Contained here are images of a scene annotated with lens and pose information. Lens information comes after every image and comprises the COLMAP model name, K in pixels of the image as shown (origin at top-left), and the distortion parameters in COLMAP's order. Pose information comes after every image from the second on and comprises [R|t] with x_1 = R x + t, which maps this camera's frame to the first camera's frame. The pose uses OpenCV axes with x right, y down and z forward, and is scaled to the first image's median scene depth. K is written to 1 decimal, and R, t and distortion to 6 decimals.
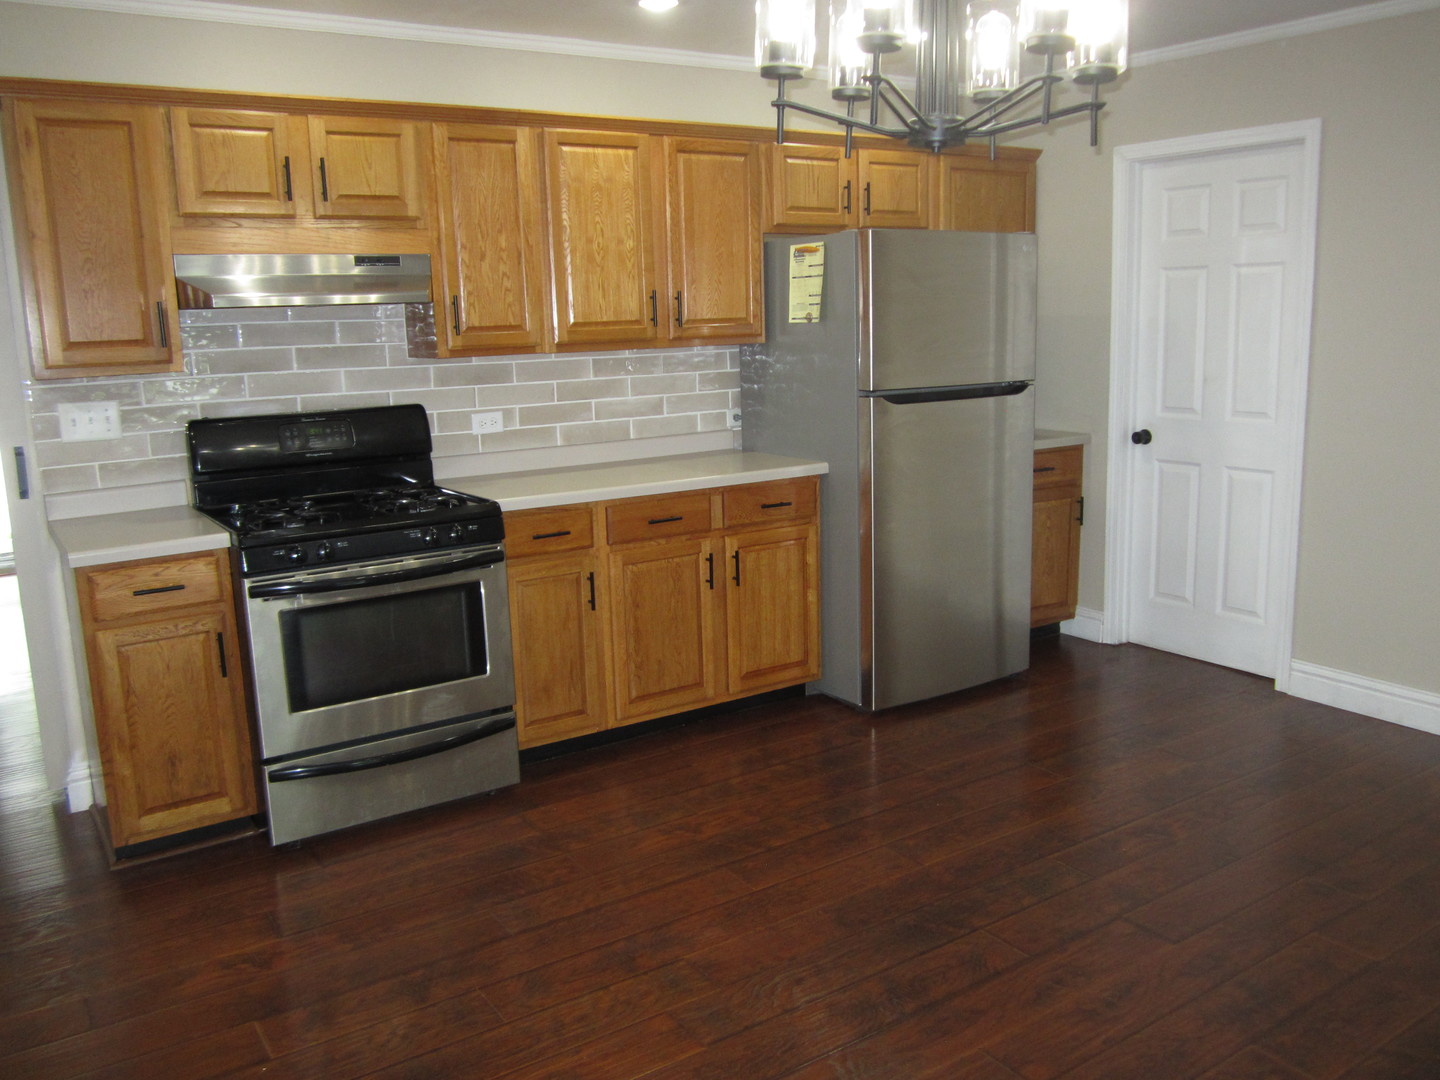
lens RADIAL K [[1189.6, 0, 716.2], [0, 1189.6, 544.8], [0, 0, 1]] dist [-0.050116, 0.025820]
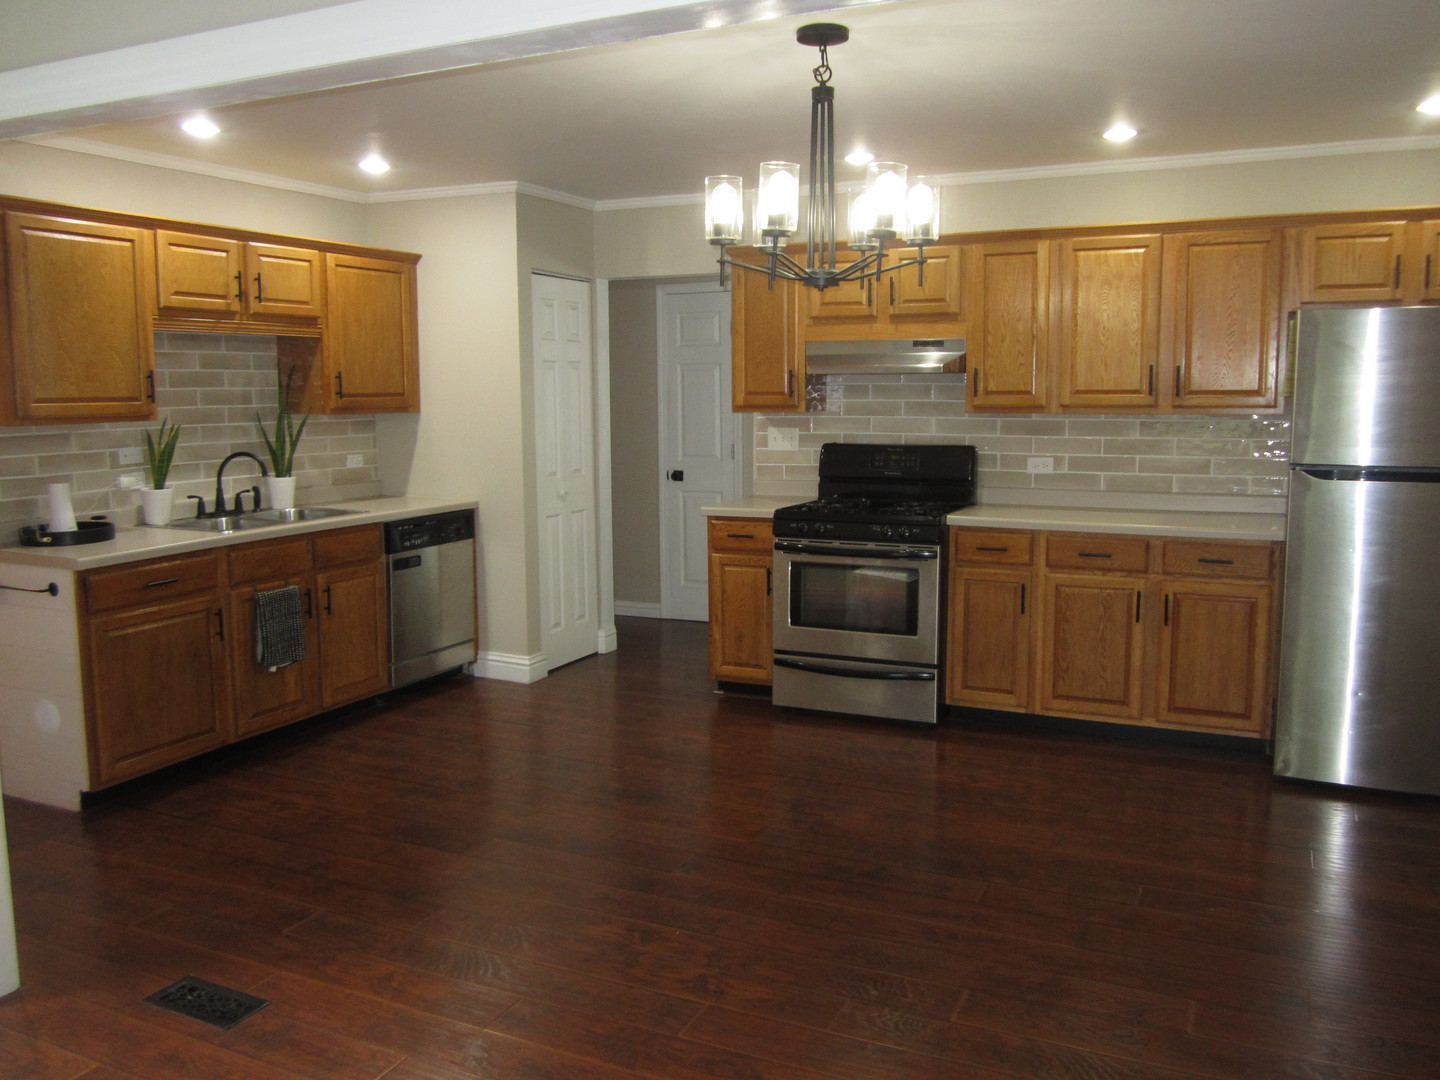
lens RADIAL K [[1189.6, 0, 716.2], [0, 1189.6, 544.8], [0, 0, 1]] dist [-0.050116, 0.025820]
pose [[0.506477, 0.138178, -0.851110, 0.810914], [-0.171325, 0.983522, 0.057723, -0.035585], [0.845061, 0.116581, 0.521805, 0.048528]]
